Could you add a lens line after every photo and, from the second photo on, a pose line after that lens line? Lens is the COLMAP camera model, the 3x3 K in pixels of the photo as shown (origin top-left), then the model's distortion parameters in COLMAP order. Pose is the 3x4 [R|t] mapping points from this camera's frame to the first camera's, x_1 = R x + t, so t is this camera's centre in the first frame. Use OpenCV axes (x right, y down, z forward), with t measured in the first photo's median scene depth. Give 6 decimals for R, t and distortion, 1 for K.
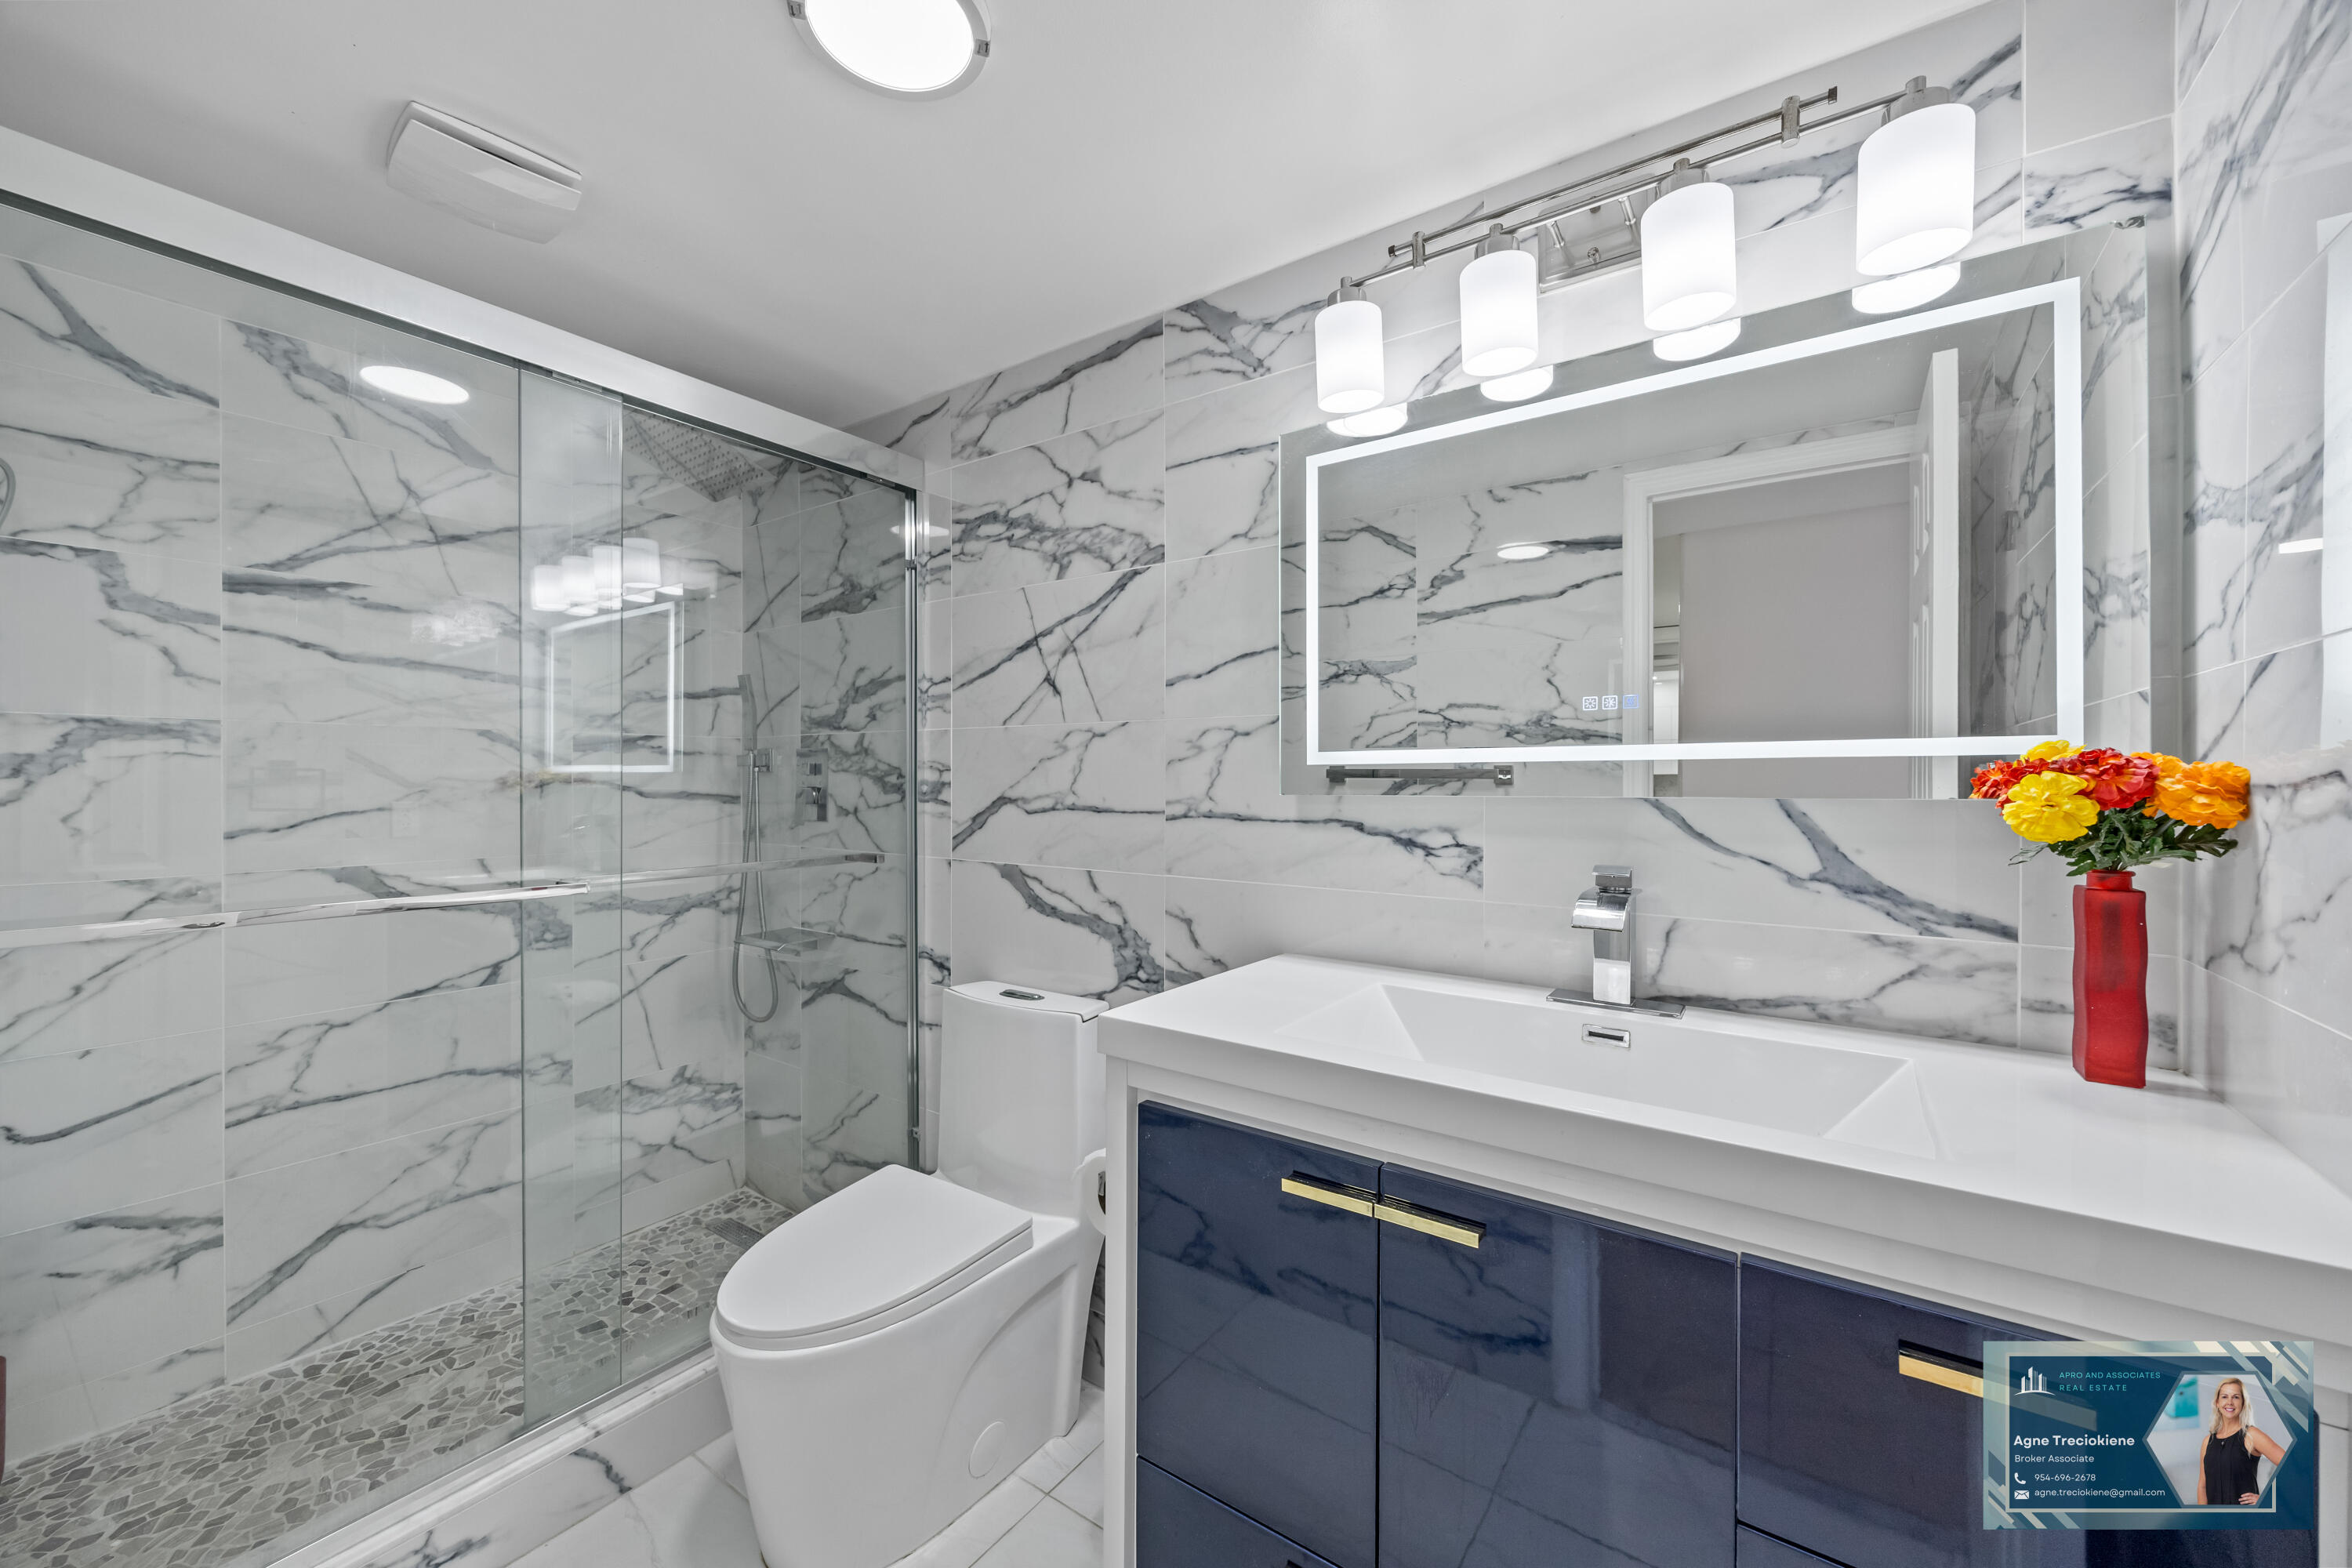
lens RADIAL K [[901.2, 0, 1159.6], [0, 901.2, 783.5], [0, 0, 1]] dist [-0.002889, 0.000022]
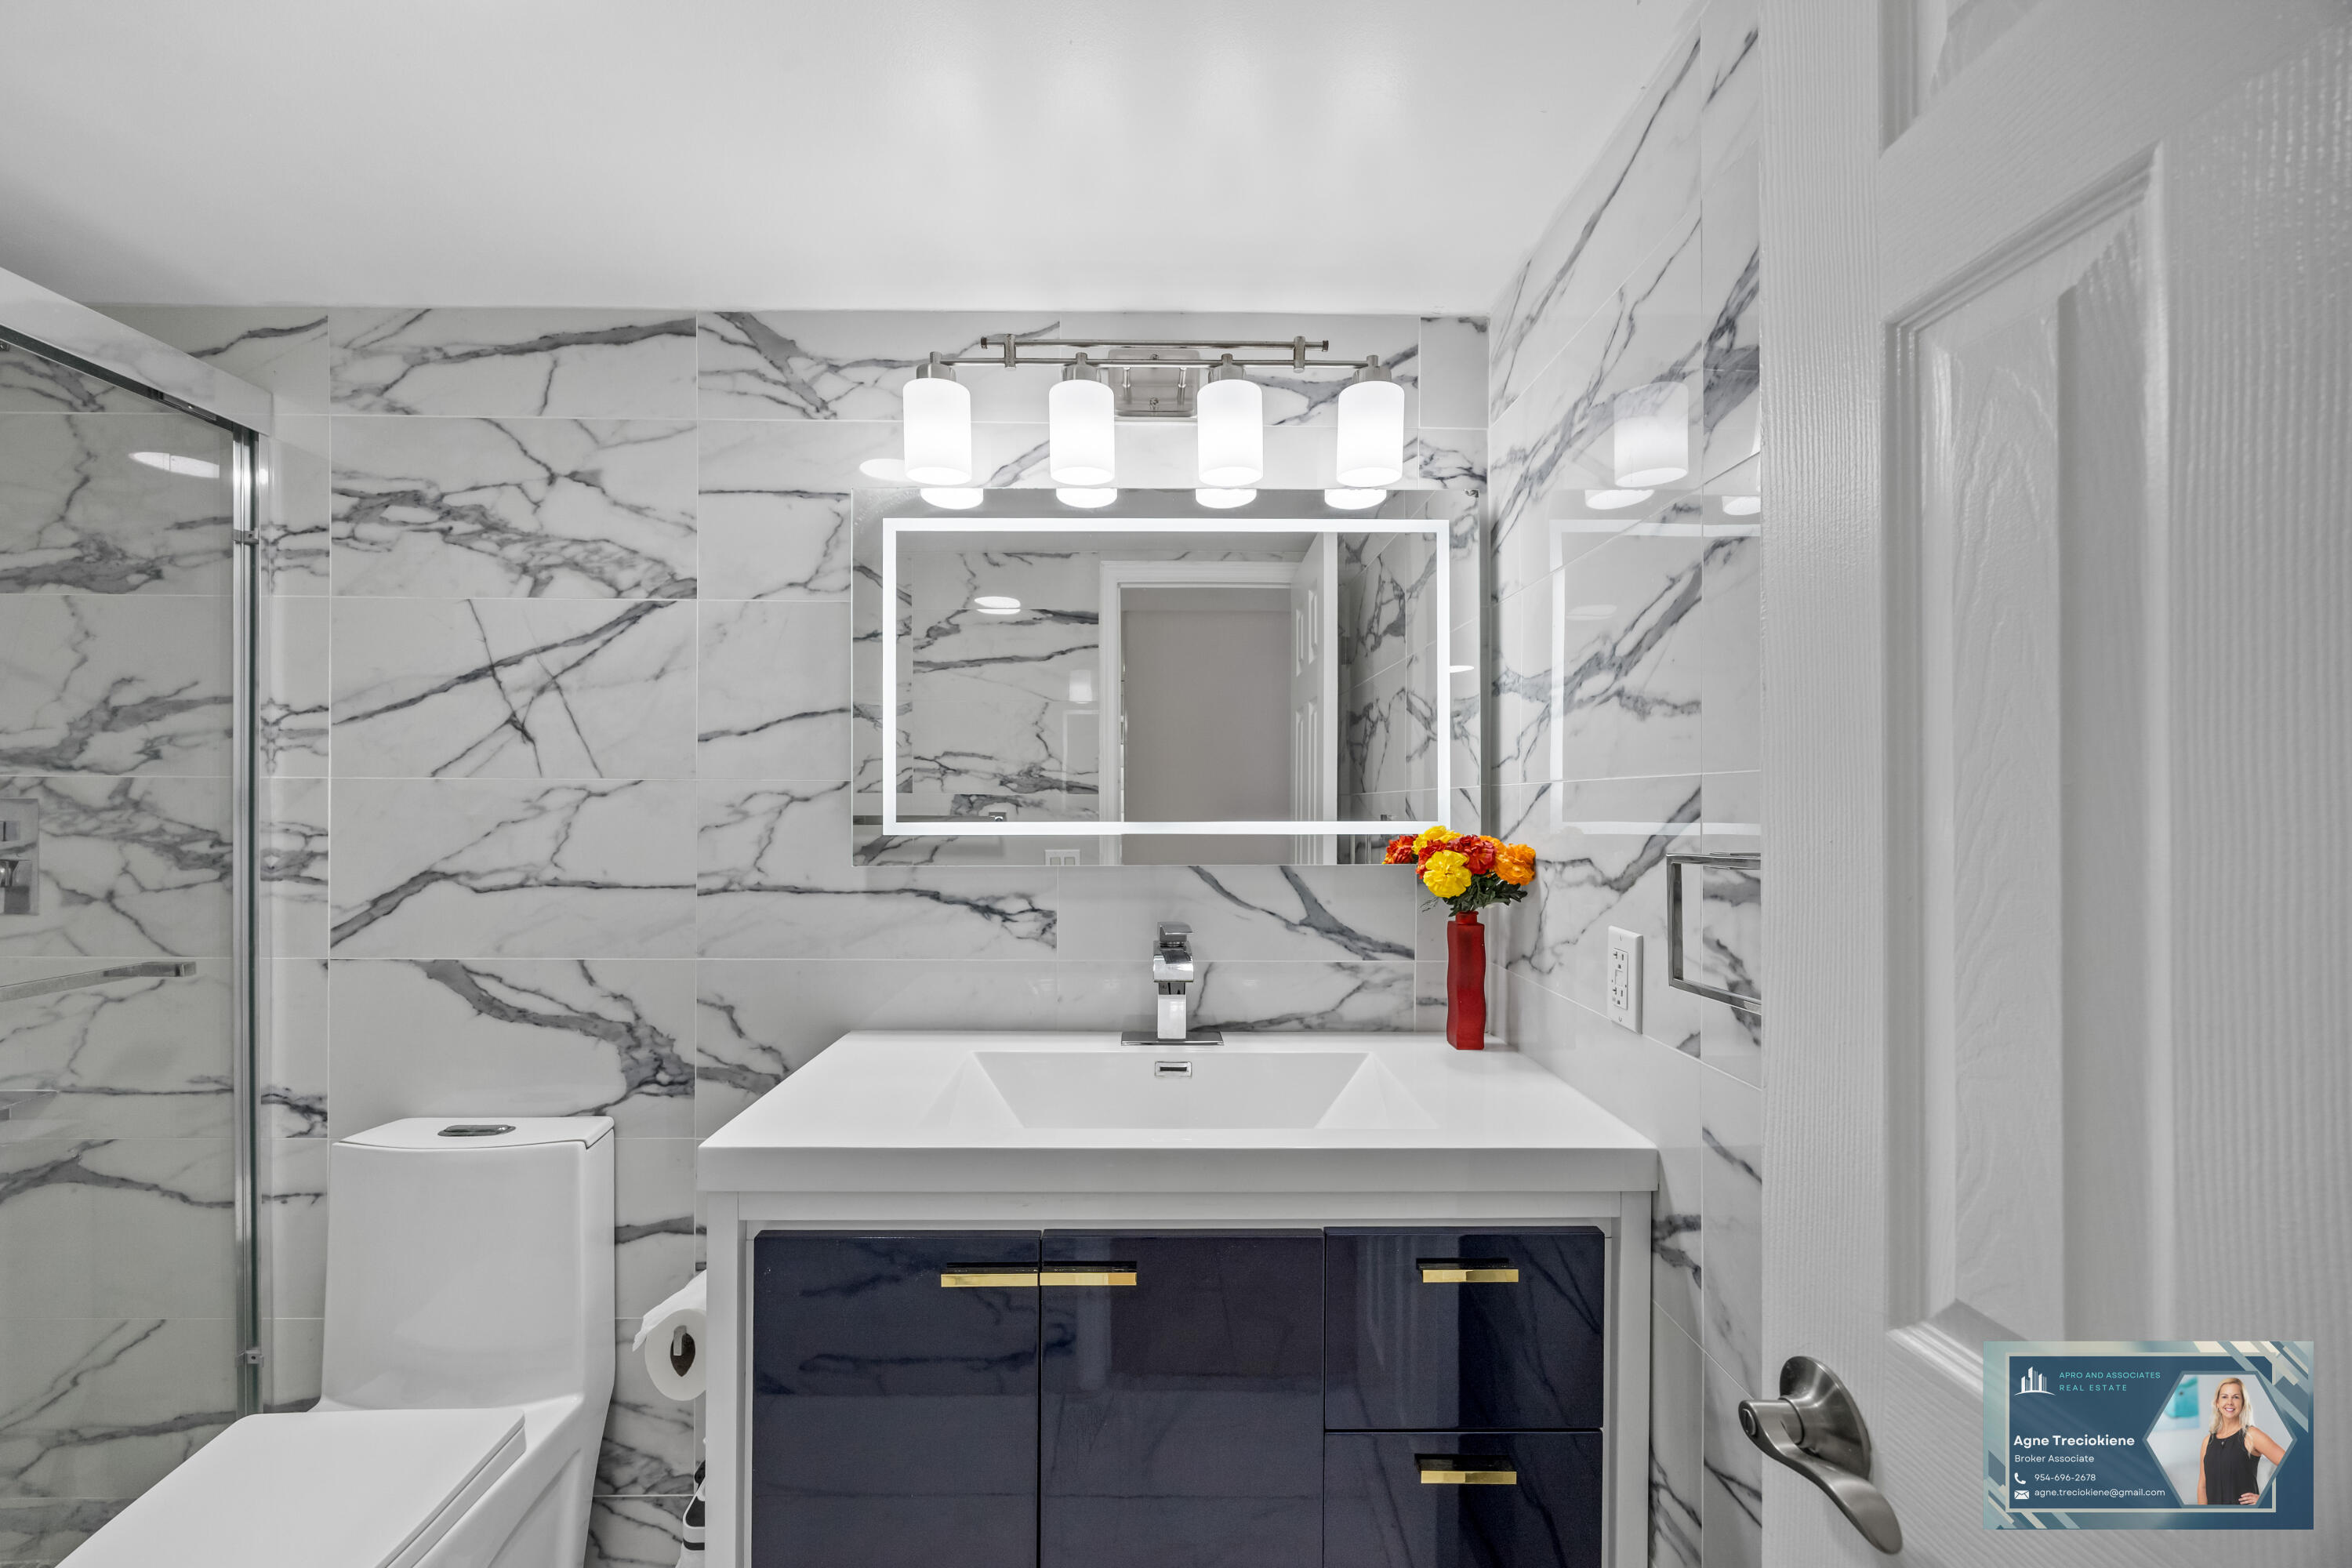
lens RADIAL K [[901.2, 0, 1173.0], [0, 901.2, 808.5], [0, 0, 1]] dist [-0.002889, 0.000022]
pose [[0.803580, -0.002998, 0.595189, -0.147881], [0.001844, 0.999995, 0.002549, -0.046489], [-0.595193, -0.000951, 0.803582, 0.030190]]
